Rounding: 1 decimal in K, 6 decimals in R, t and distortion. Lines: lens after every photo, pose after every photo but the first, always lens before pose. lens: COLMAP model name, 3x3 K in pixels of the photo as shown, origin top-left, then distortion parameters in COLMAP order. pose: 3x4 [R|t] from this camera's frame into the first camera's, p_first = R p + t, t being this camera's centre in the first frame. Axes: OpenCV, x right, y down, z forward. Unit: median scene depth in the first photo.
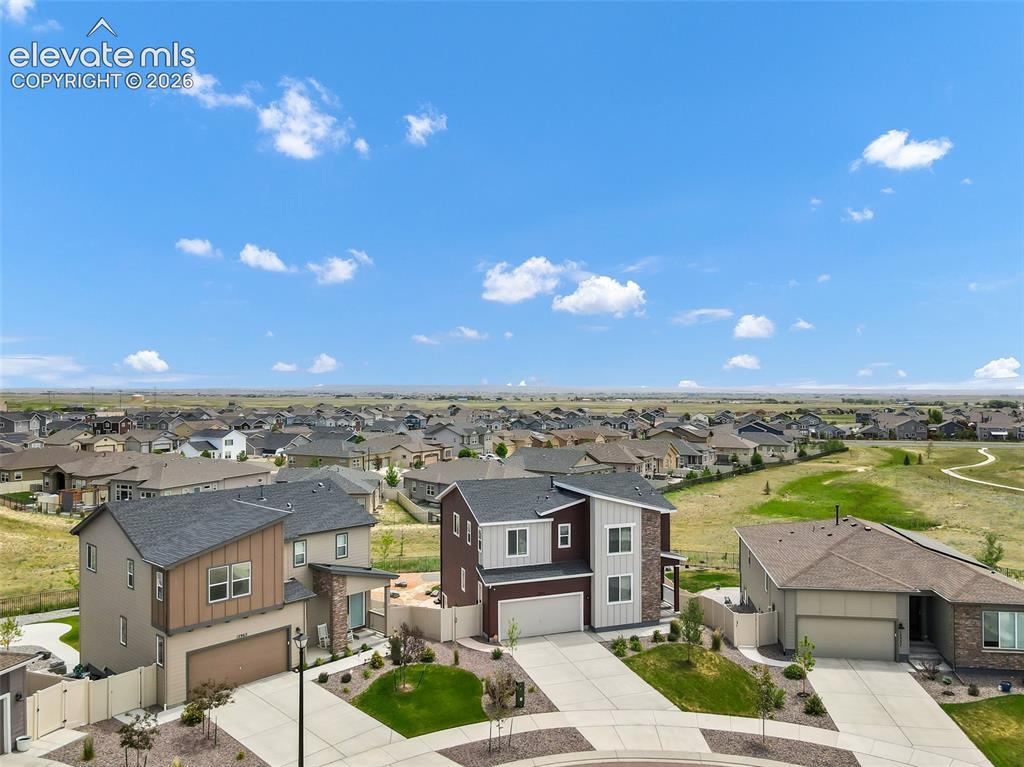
lens RADIAL K [[768.3, 0, 520.0], [0, 768.3, 384.6], [0, 0, 1]] dist [0.002677, 0.015776]
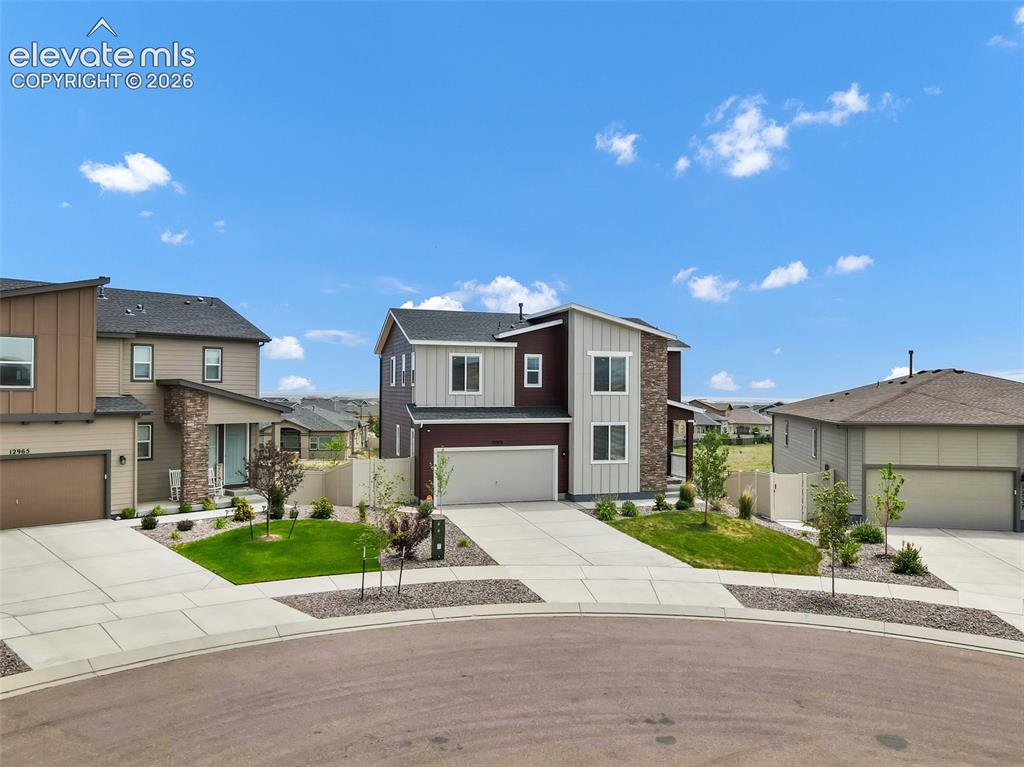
lens RADIAL K [[768.3, 0, 520.0], [0, 768.3, 384.6], [0, 0, 1]] dist [0.002677, 0.015776]
pose [[0.999696, 0.010388, -0.022378, 0.063154], [-0.010527, 0.999926, -0.006076, 0.218943], [0.022314, 0.006310, 0.999731, 0.288370]]
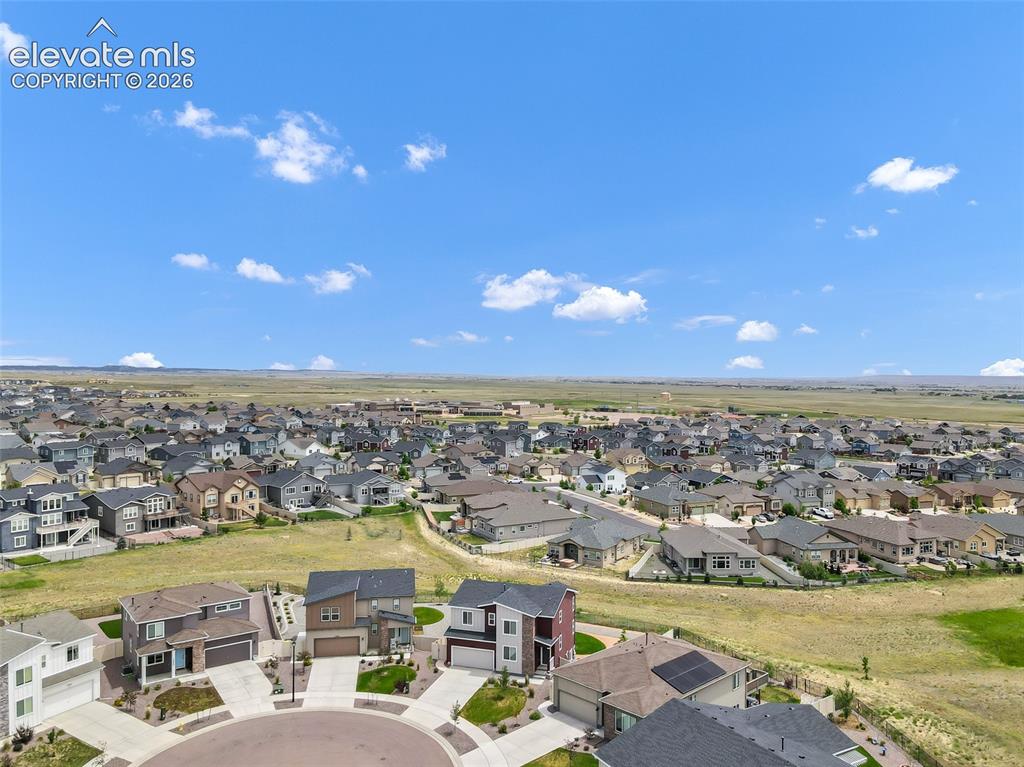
lens RADIAL K [[768.3, 0, 520.0], [0, 768.3, 384.6], [0, 0, 1]] dist [0.002677, 0.015776]
pose [[0.785631, 0.011024, -0.618597, 1.321925], [-0.005116, 0.999923, 0.011323, -0.419763], [0.618674, -0.005731, 0.785627, -0.469131]]
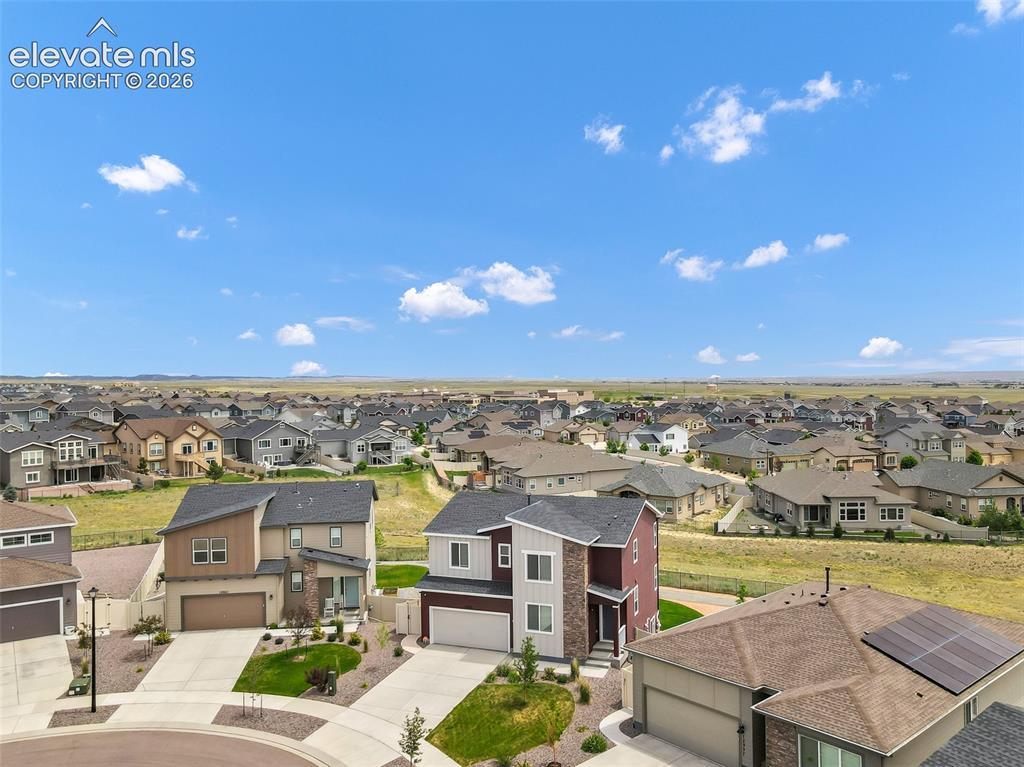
lens RADIAL K [[797.4, 0, 520.8], [0, 797.4, 382.6], [0, 0, 1]] dist [0.011265, 0.006156]
pose [[0.756975, -0.002744, -0.653438, 0.775667], [0.010858, 0.999906, 0.008380, -0.039375], [0.653353, -0.013438, 0.756934, 0.230051]]
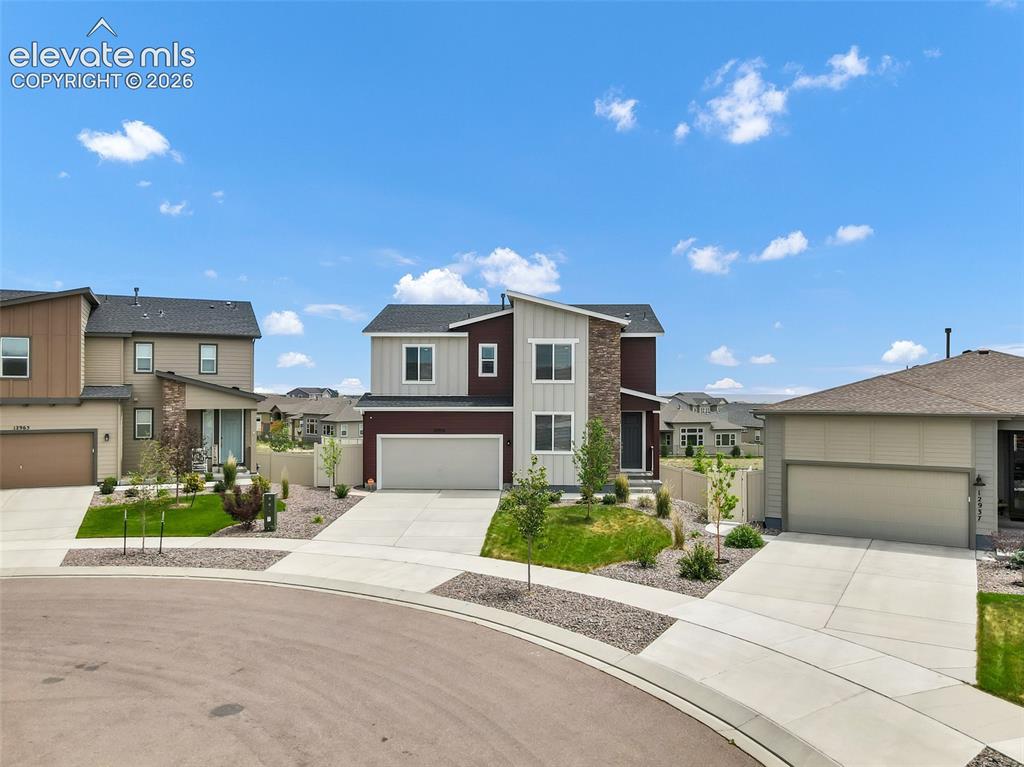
lens RADIAL K [[768.3, 0, 520.0], [0, 768.3, 384.6], [0, 0, 1]] dist [0.002677, 0.015776]
pose [[0.926793, 0.003628, -0.375555, 0.364651], [-0.007010, 0.999946, -0.007639, 0.229938], [0.375507, 0.009713, 0.926769, 0.351414]]
